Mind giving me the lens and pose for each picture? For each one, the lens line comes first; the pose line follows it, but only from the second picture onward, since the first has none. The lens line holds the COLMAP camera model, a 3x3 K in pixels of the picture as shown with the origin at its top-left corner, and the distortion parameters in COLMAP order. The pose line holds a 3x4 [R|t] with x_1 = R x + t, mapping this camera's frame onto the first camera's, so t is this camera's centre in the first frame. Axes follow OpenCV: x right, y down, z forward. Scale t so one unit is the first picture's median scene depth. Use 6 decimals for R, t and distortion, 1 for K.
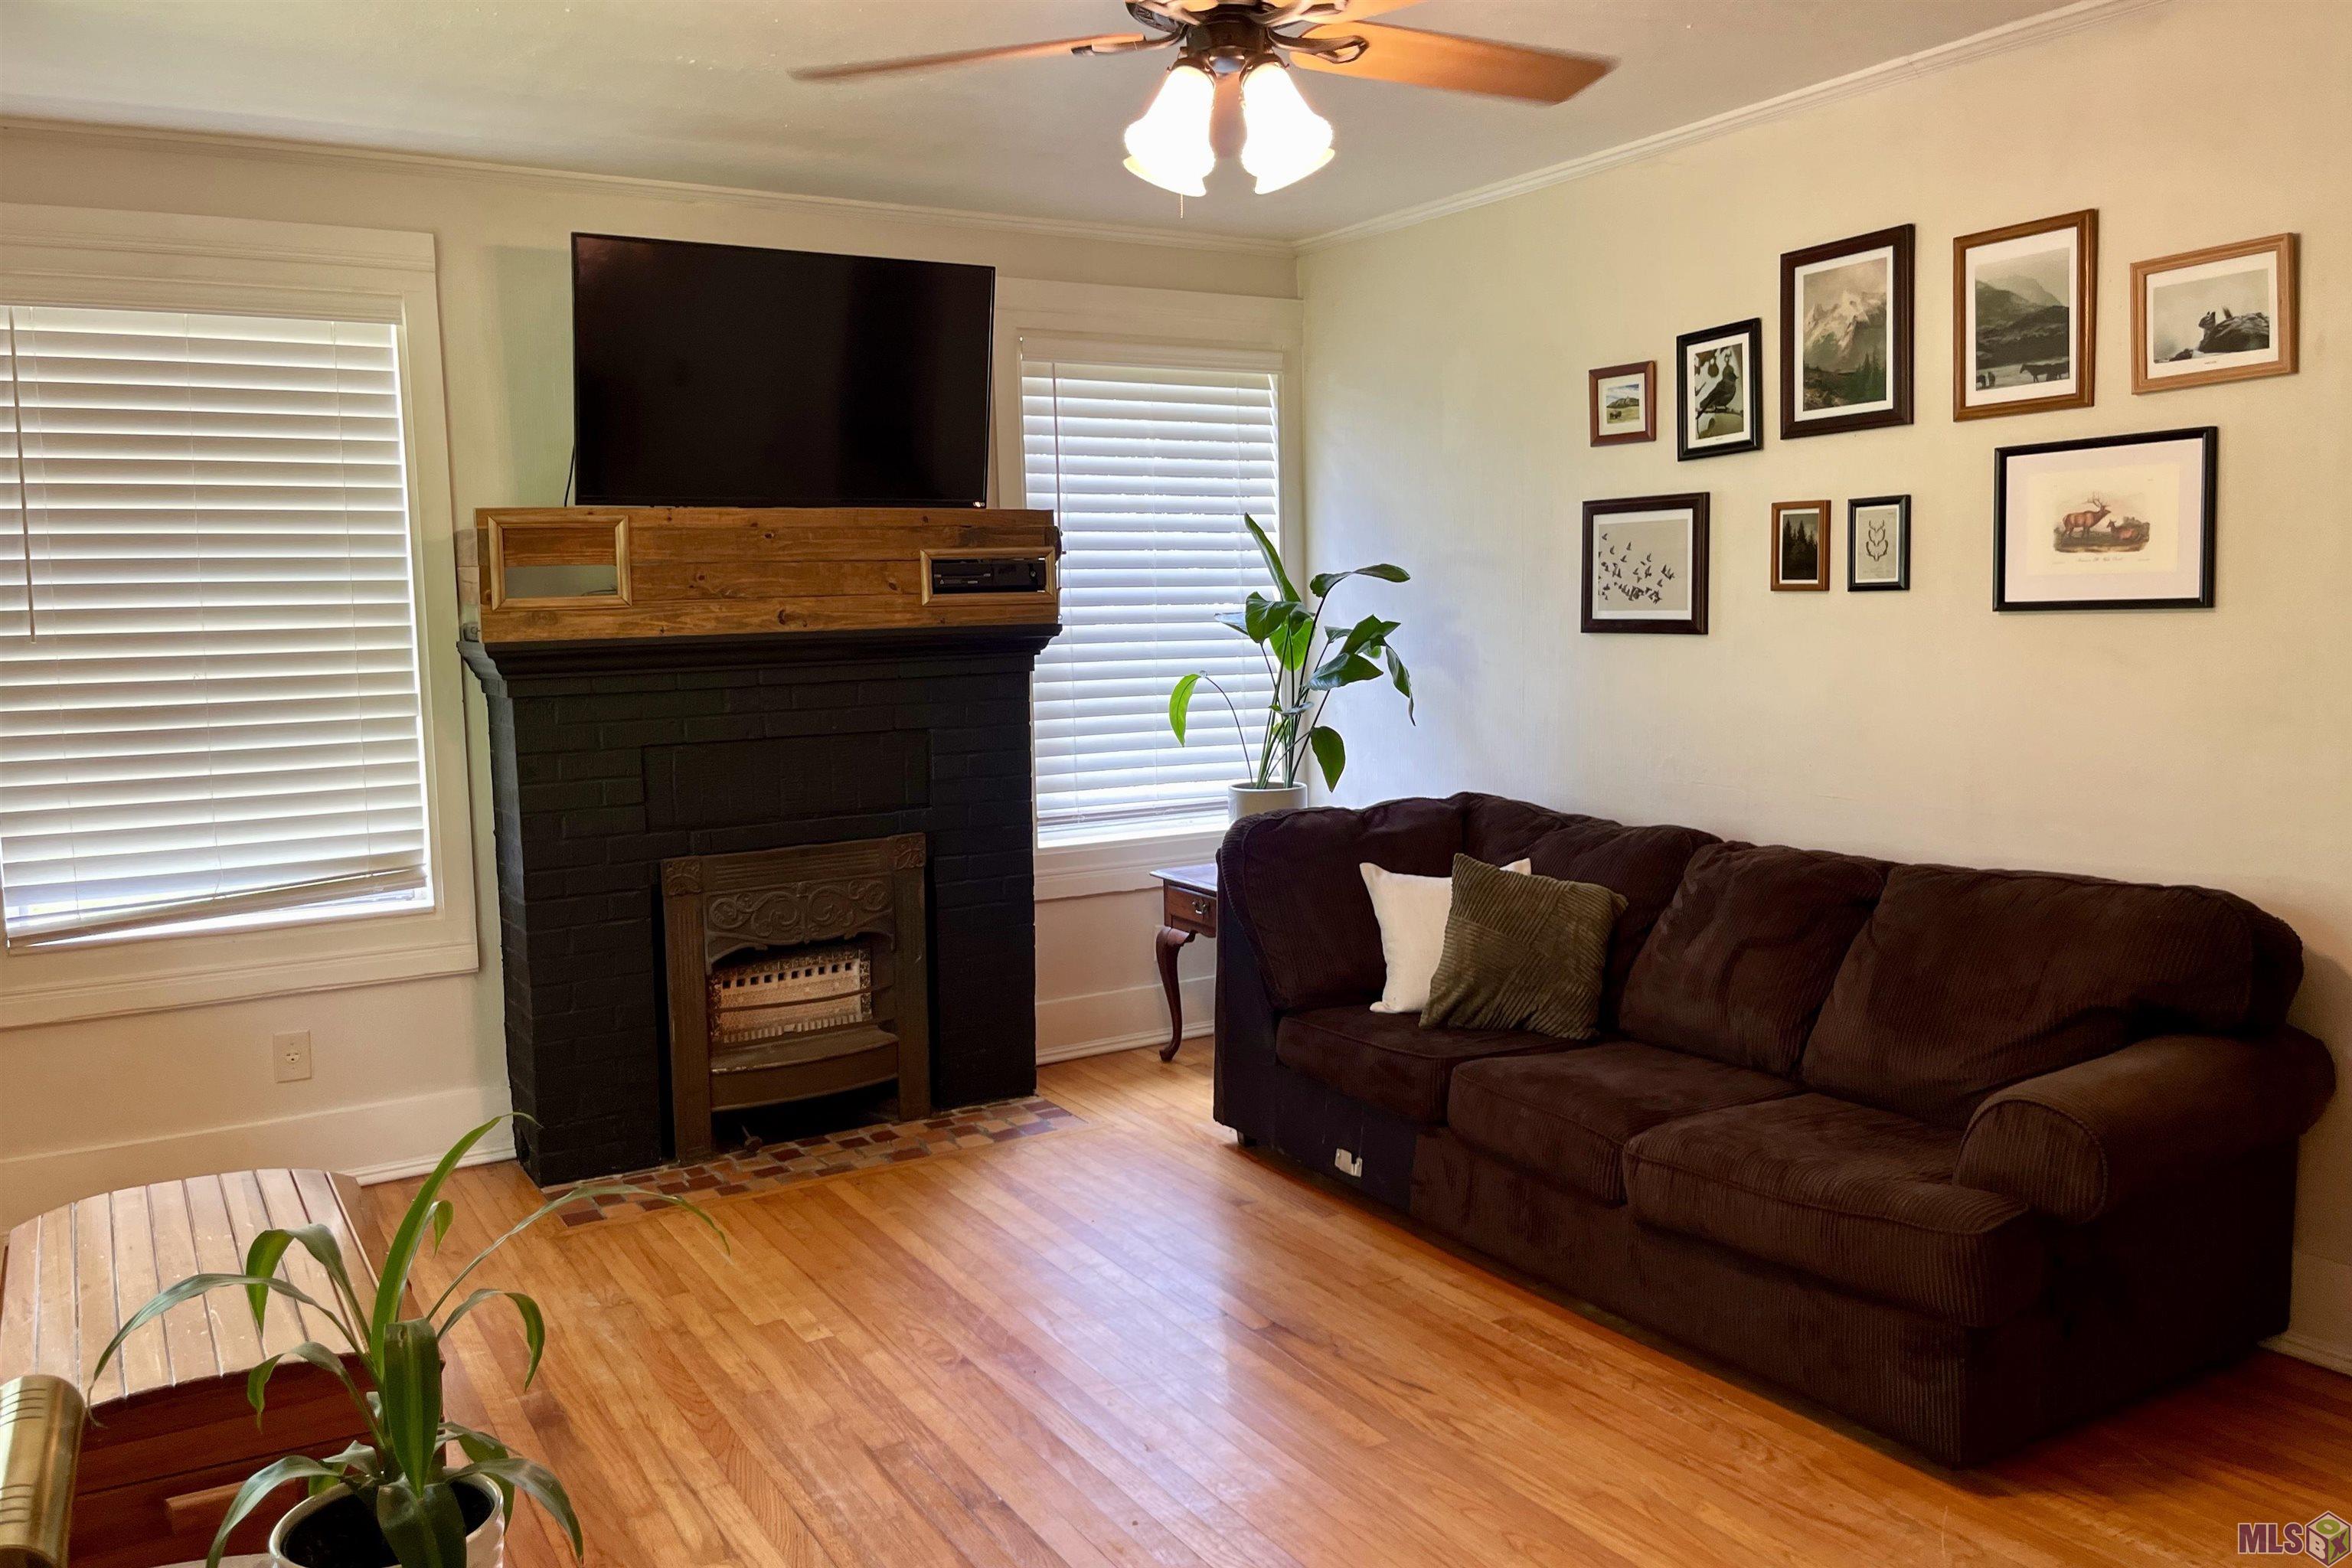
lens RADIAL K [[1815.1, 0, 1176.0], [0, 1815.1, 784.0], [0, 0, 1]] dist [0.000744, -0.000069]
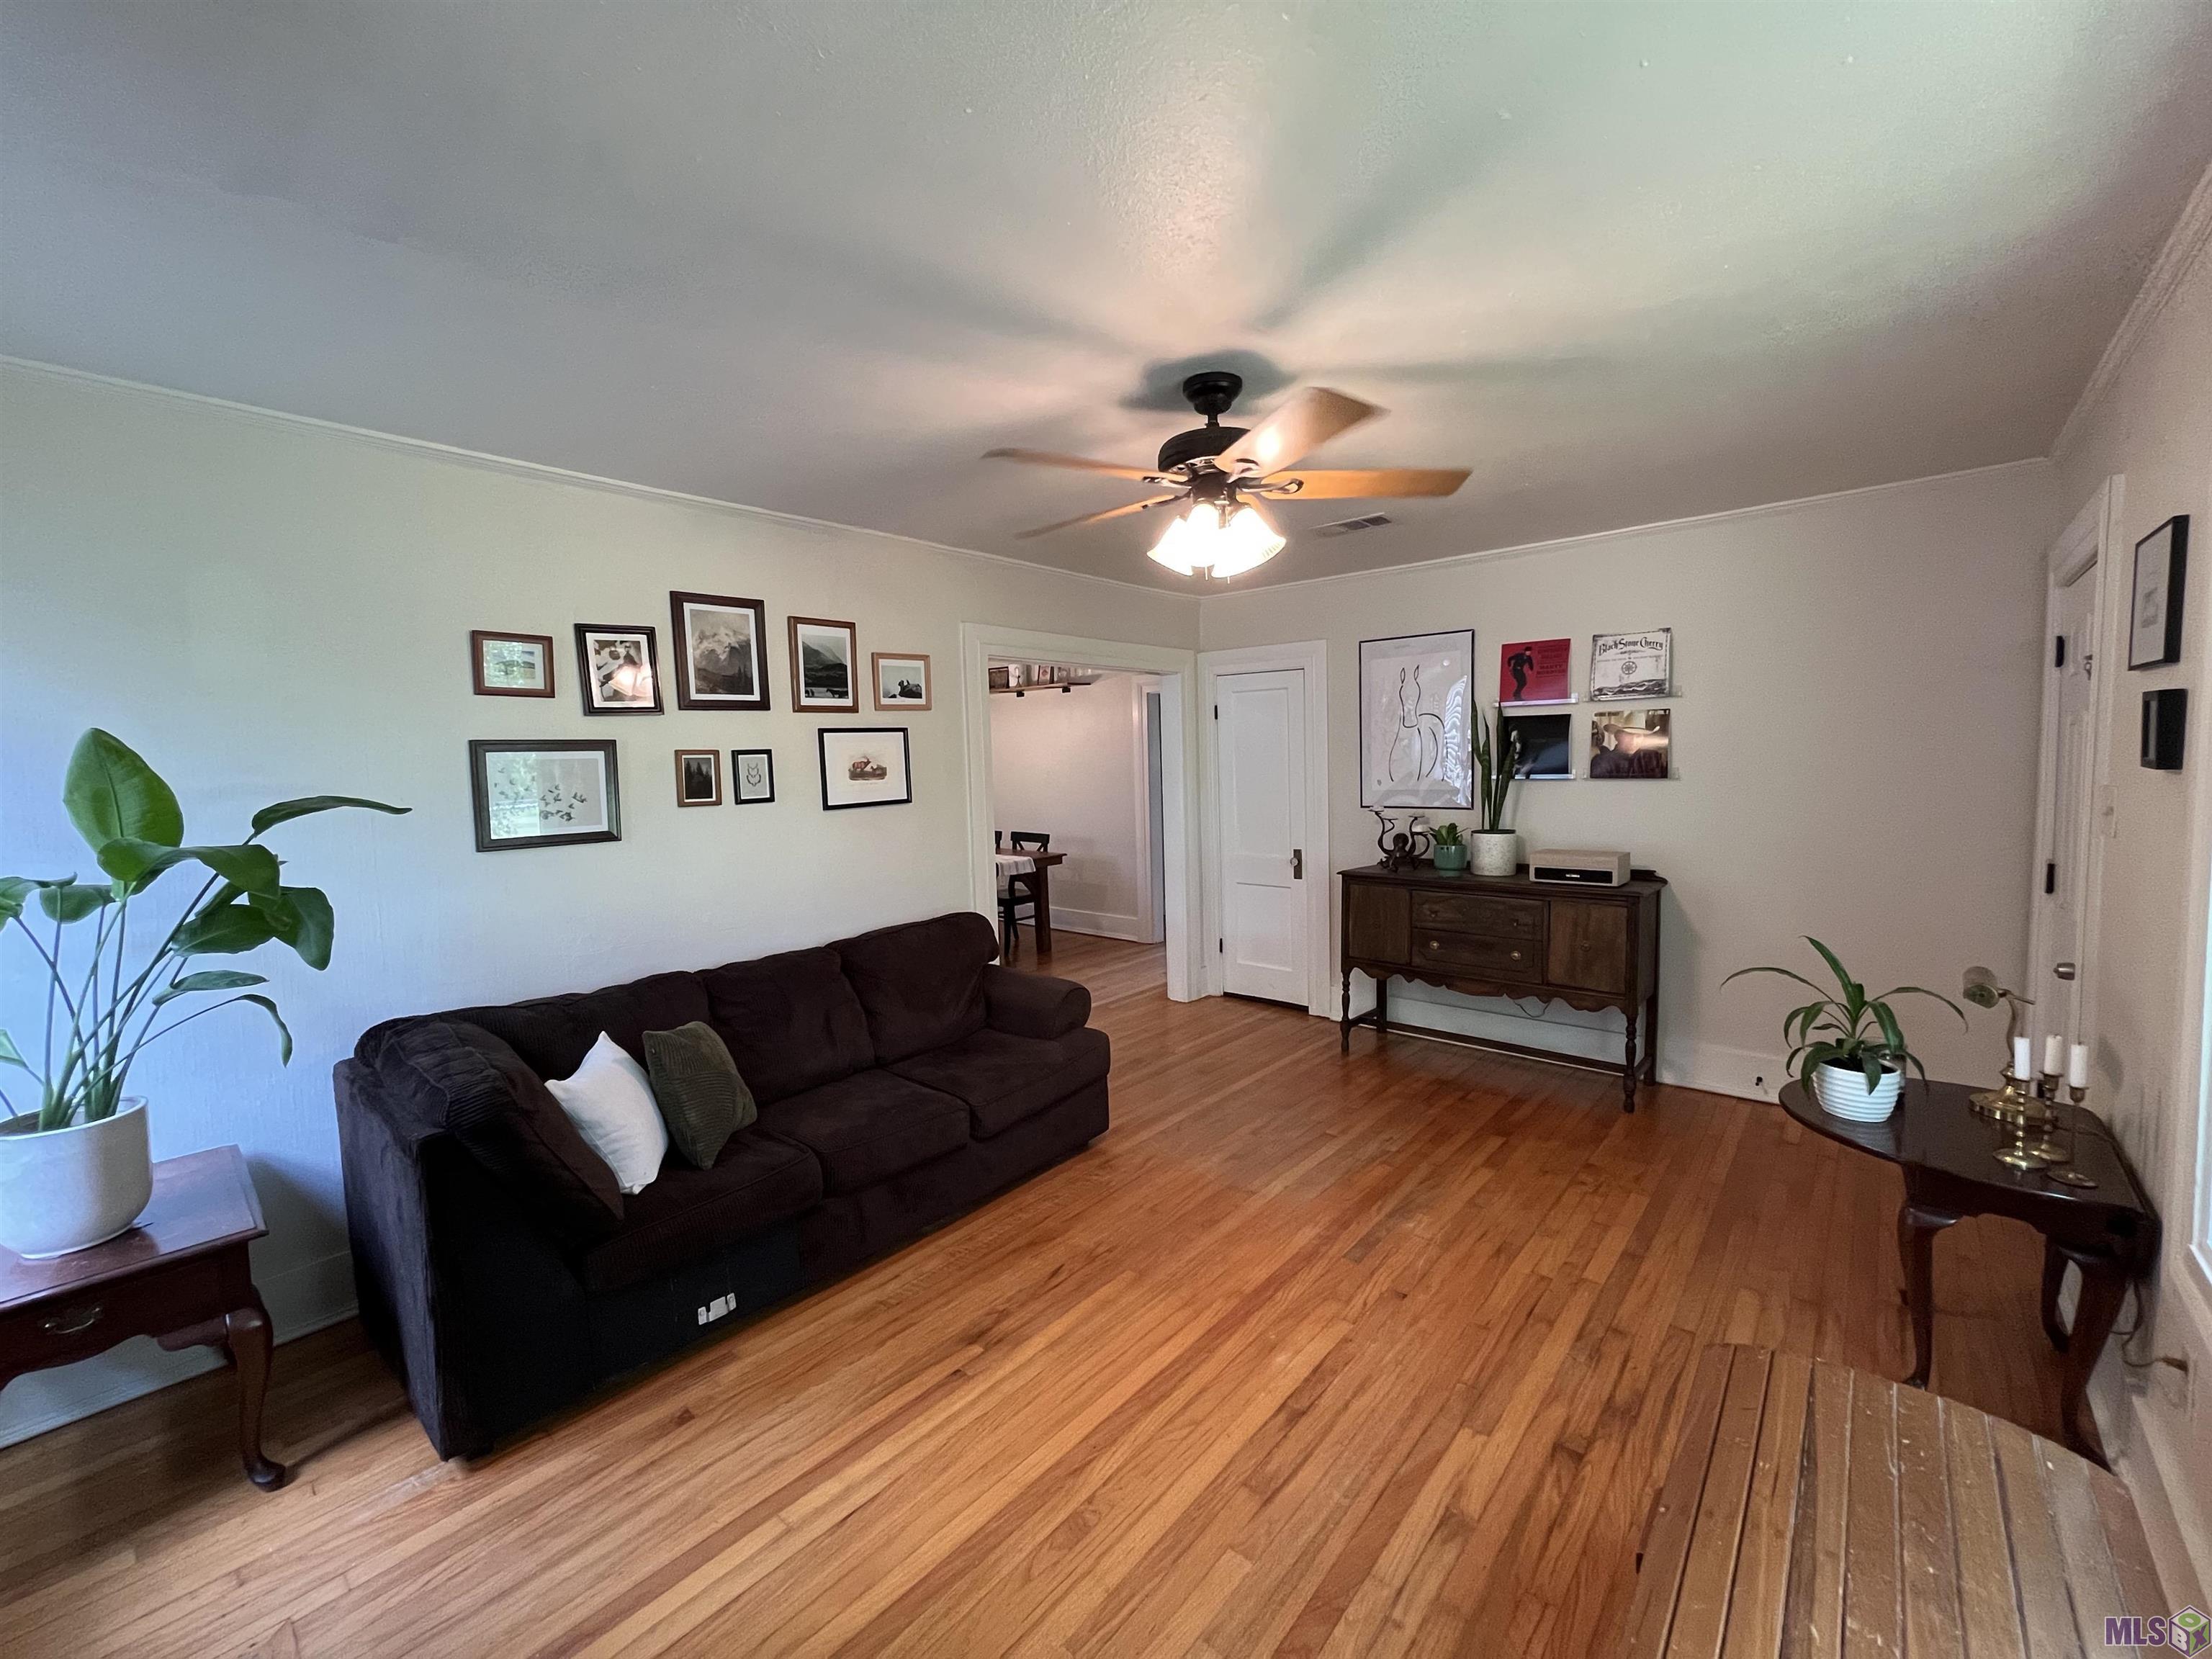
lens RADIAL K [[899.3, 0, 1106.0], [0, 899.3, 829.5], [0, 0, 1]] dist [-0.000664, -0.000082]
pose [[-0.314496, -0.040934, 0.948376, -0.554046], [0.137549, 0.986561, 0.088195, -0.114692], [-0.939240, 0.158185, -0.304639, 0.979435]]
